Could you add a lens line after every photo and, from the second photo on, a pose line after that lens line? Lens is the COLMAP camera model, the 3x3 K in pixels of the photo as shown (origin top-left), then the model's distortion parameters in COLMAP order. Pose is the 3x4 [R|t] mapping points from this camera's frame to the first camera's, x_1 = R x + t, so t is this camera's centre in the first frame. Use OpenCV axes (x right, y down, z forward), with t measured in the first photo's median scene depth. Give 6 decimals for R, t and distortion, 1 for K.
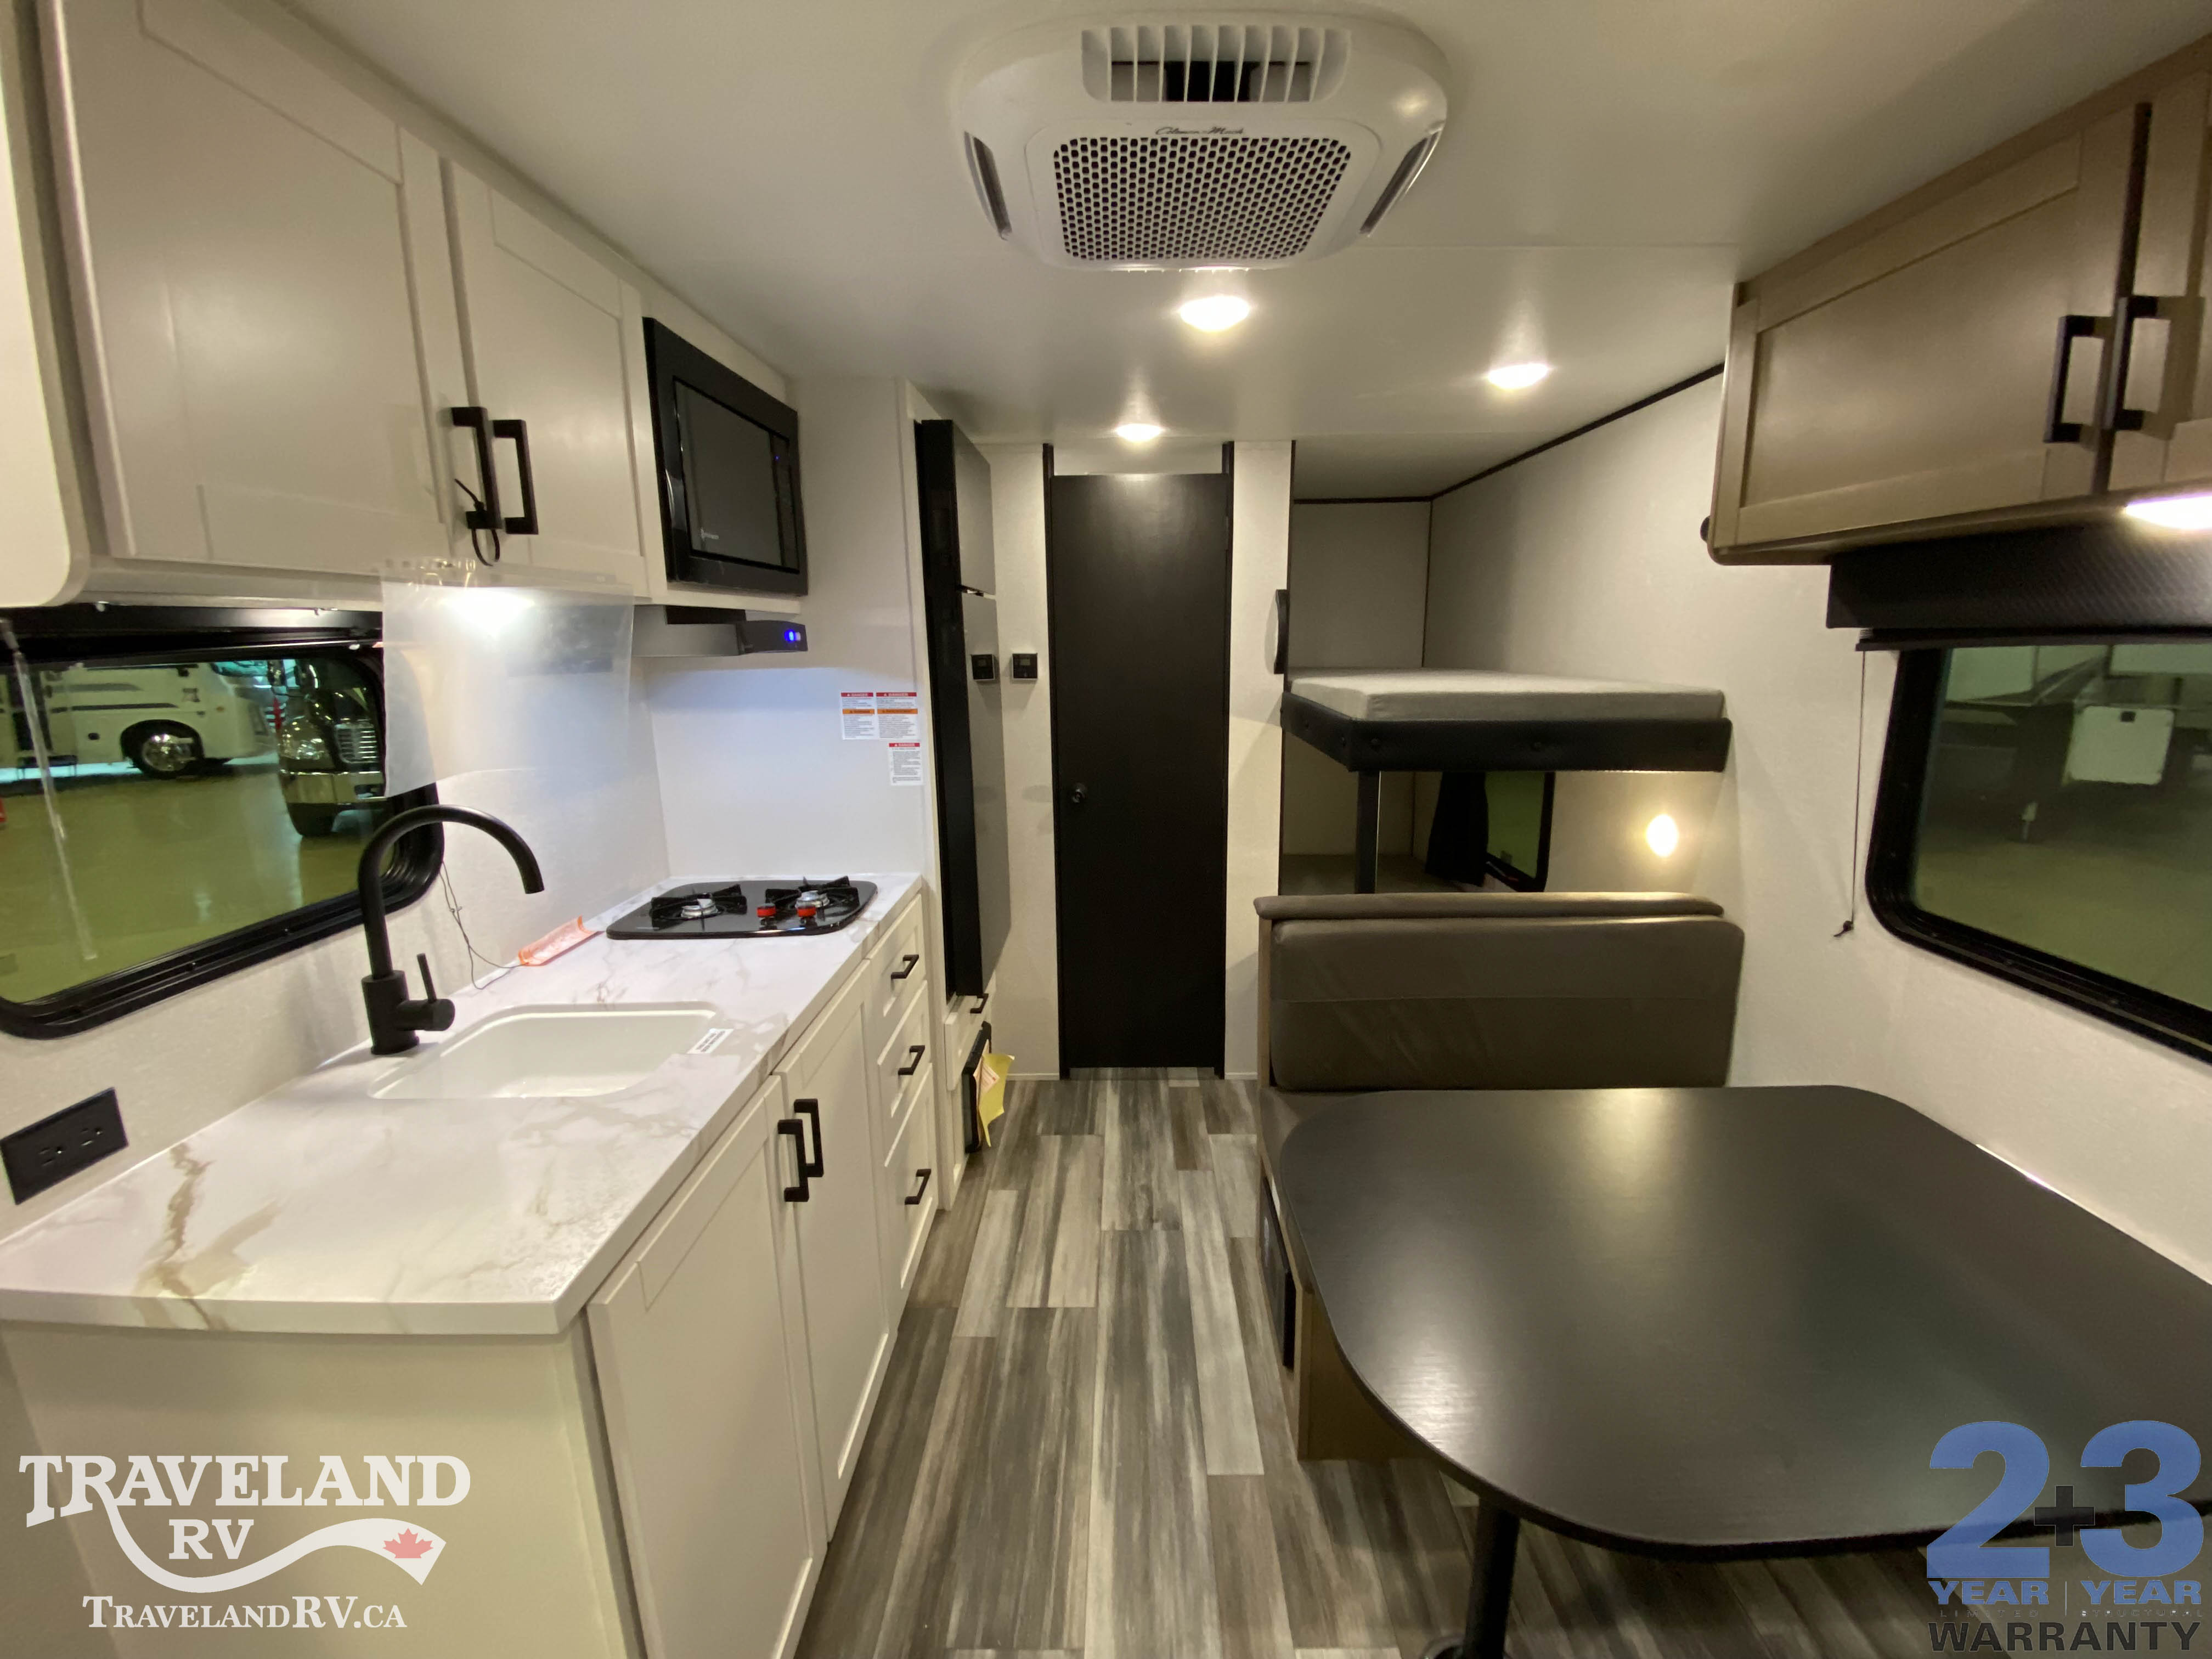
lens RADIAL K [[901.9, 0, 1112.4], [0, 901.9, 838.8], [0, 0, 1]] dist [-0.017684, -0.003124]
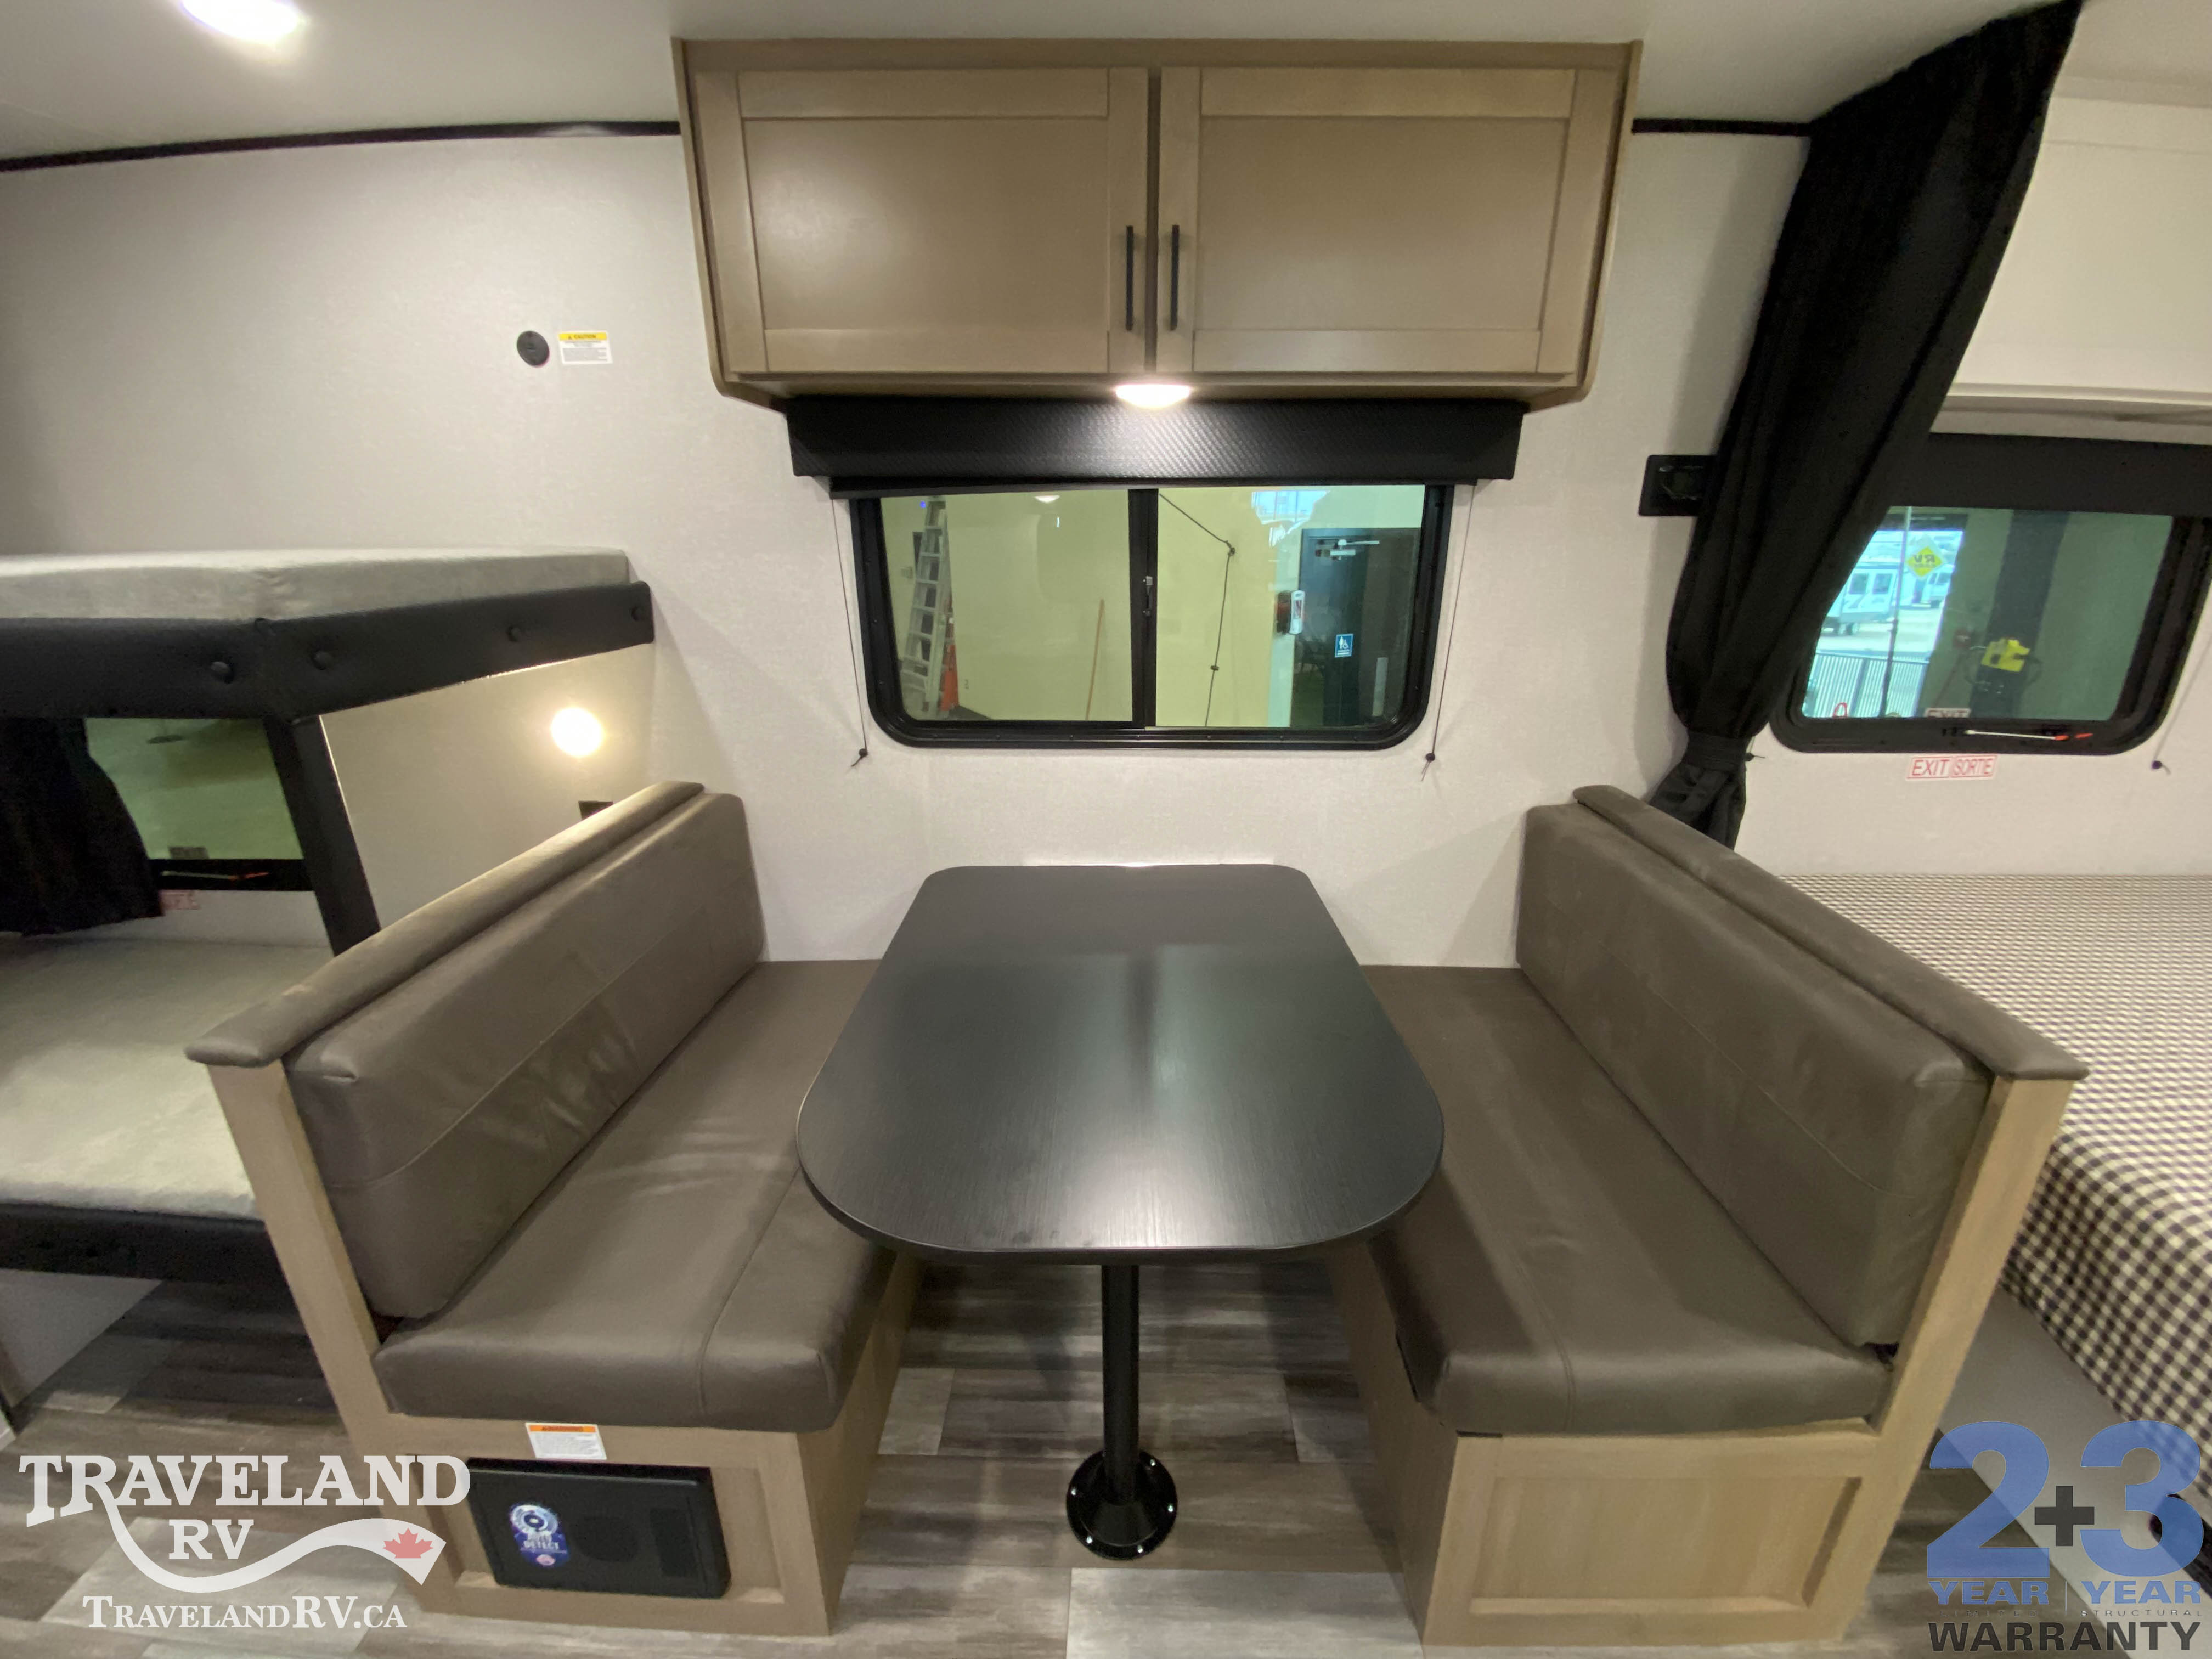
lens RADIAL K [[901.9, 0, 1104.0], [0, 901.9, 833.9], [0, 0, 1]] dist [-0.017684, -0.003124]
pose [[0.010824, -0.314087, 0.949332, -0.310854], [0.213606, 0.928200, 0.304660, -0.096466], [-0.976860, 0.199485, 0.077137, 0.677309]]
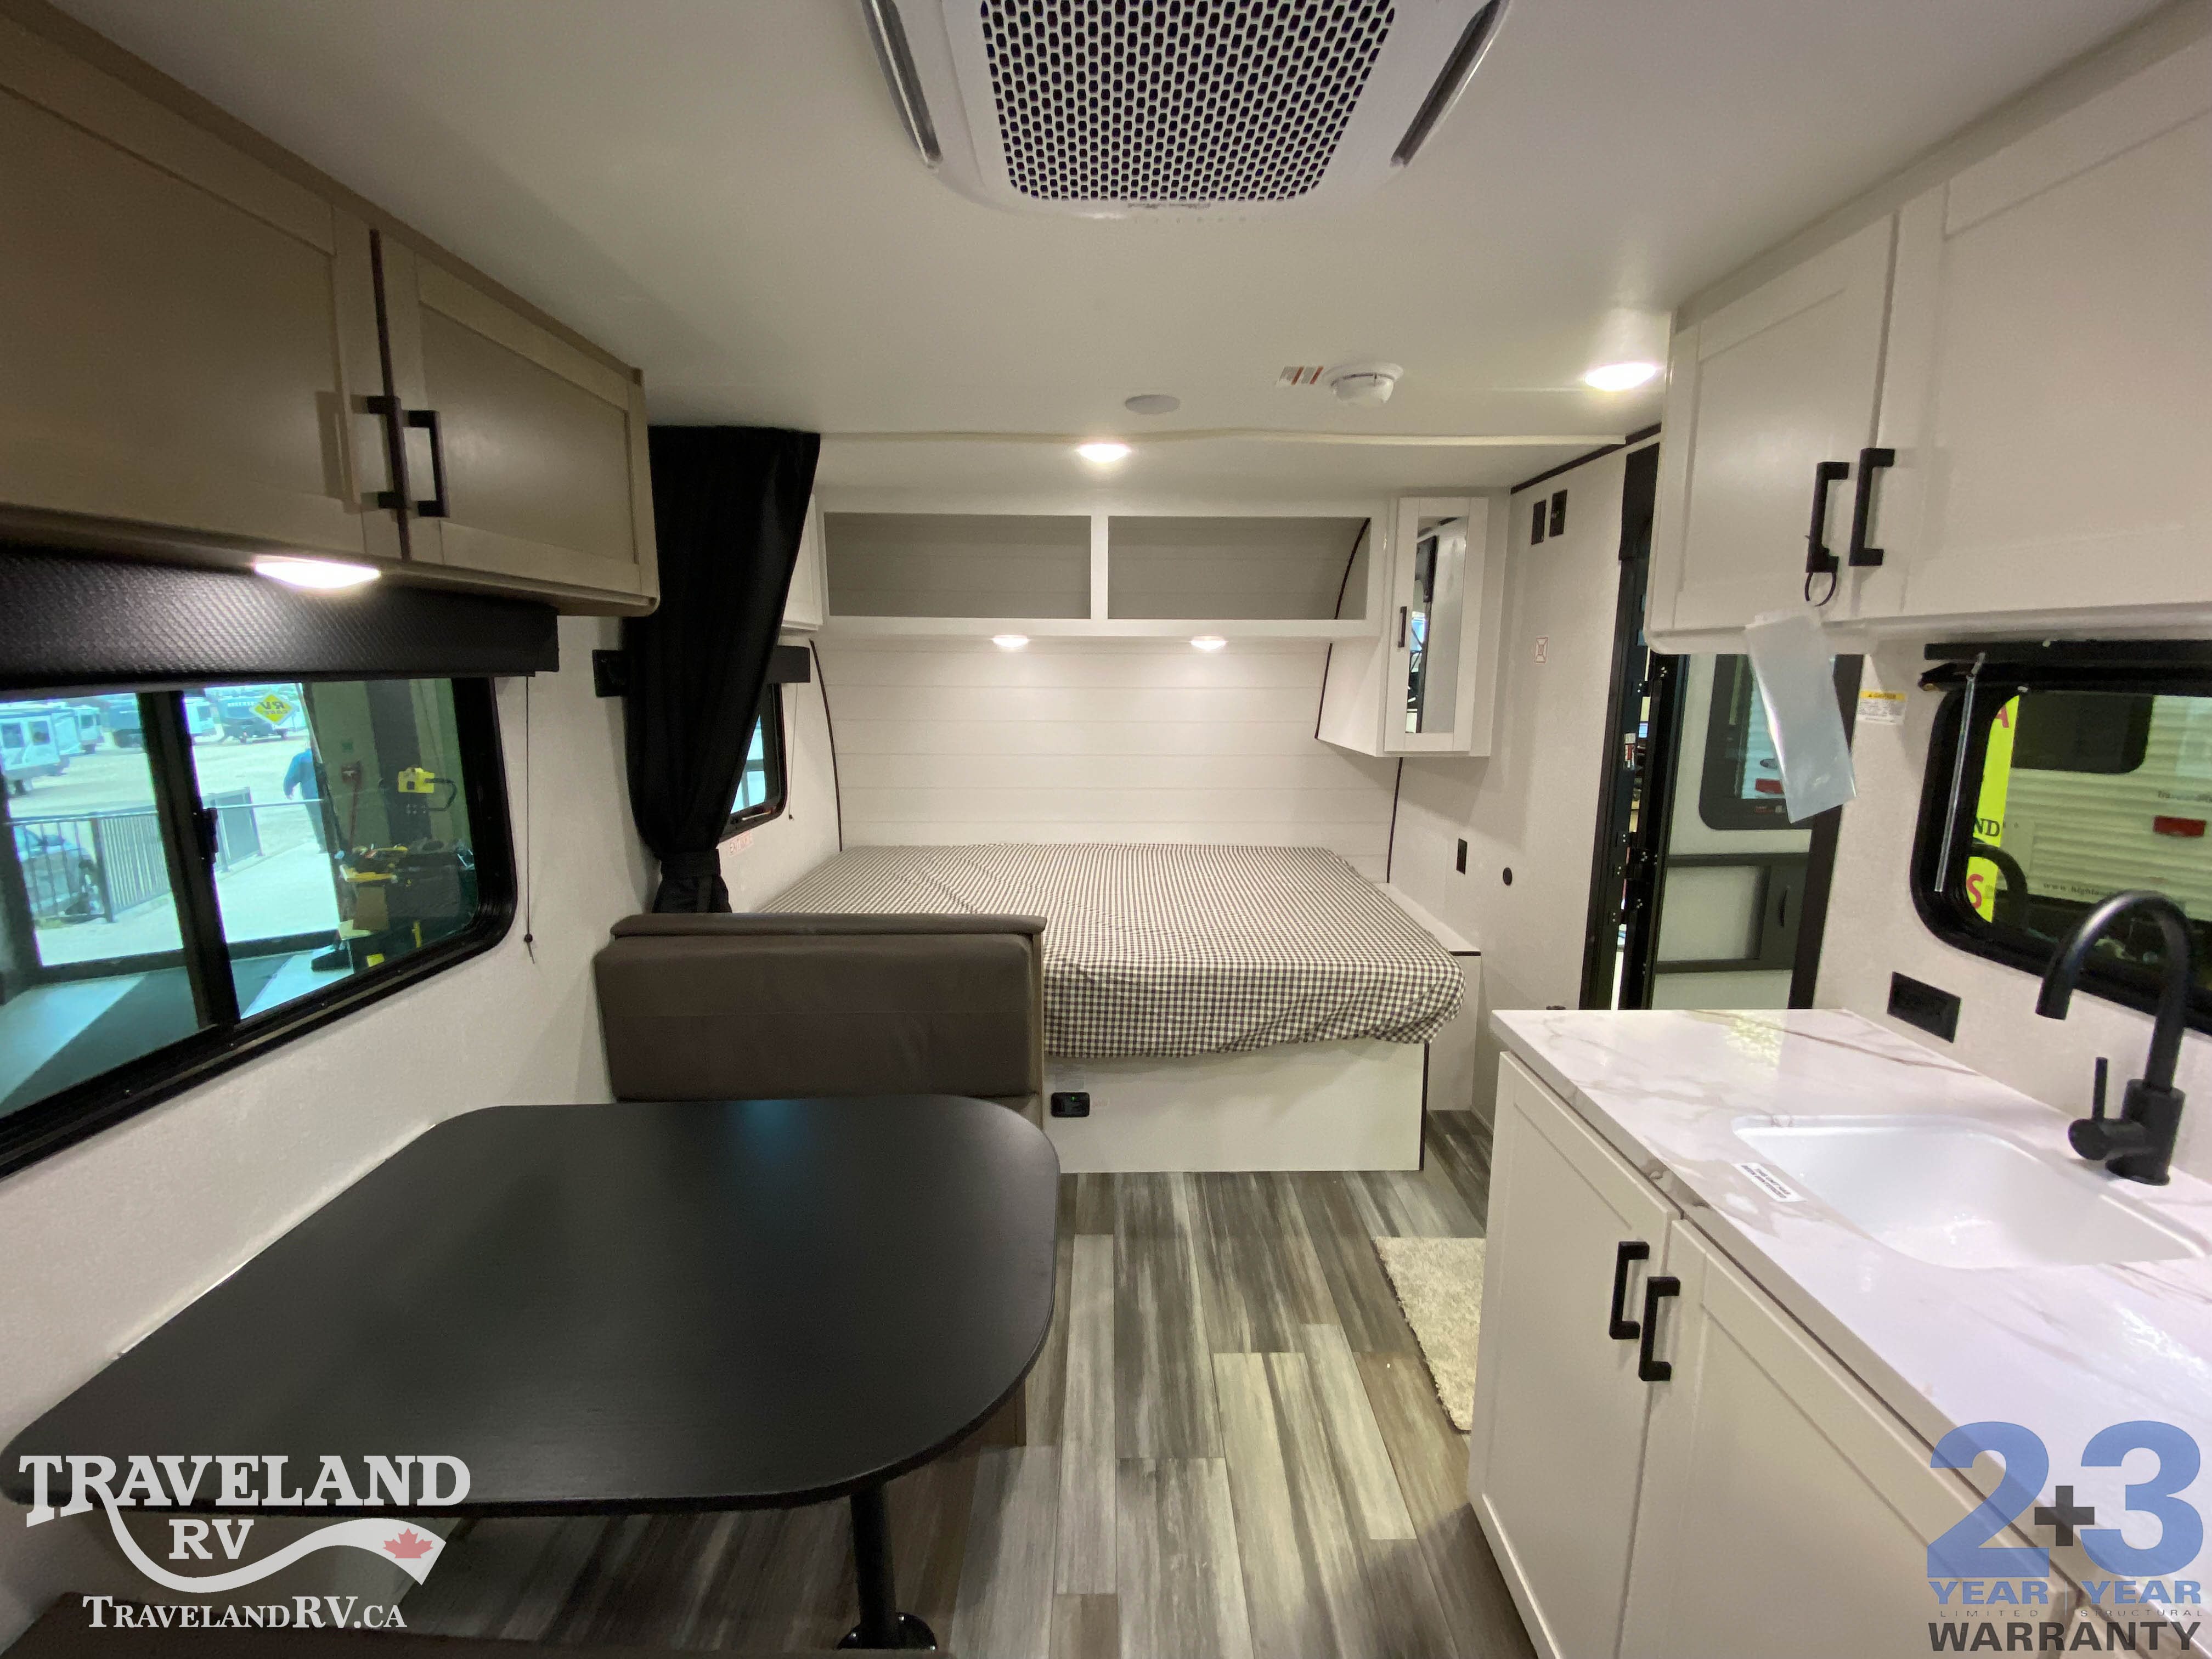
lens RADIAL K [[901.9, 0, 1135.7], [0, 901.9, 830.5], [0, 0, 1]] dist [-0.017684, -0.003124]
pose [[-0.999072, 0.016036, -0.039974, 0.116484], [-0.000587, 0.922947, 0.384928, -0.314282], [0.043067, 0.384594, -0.922081, 1.378740]]
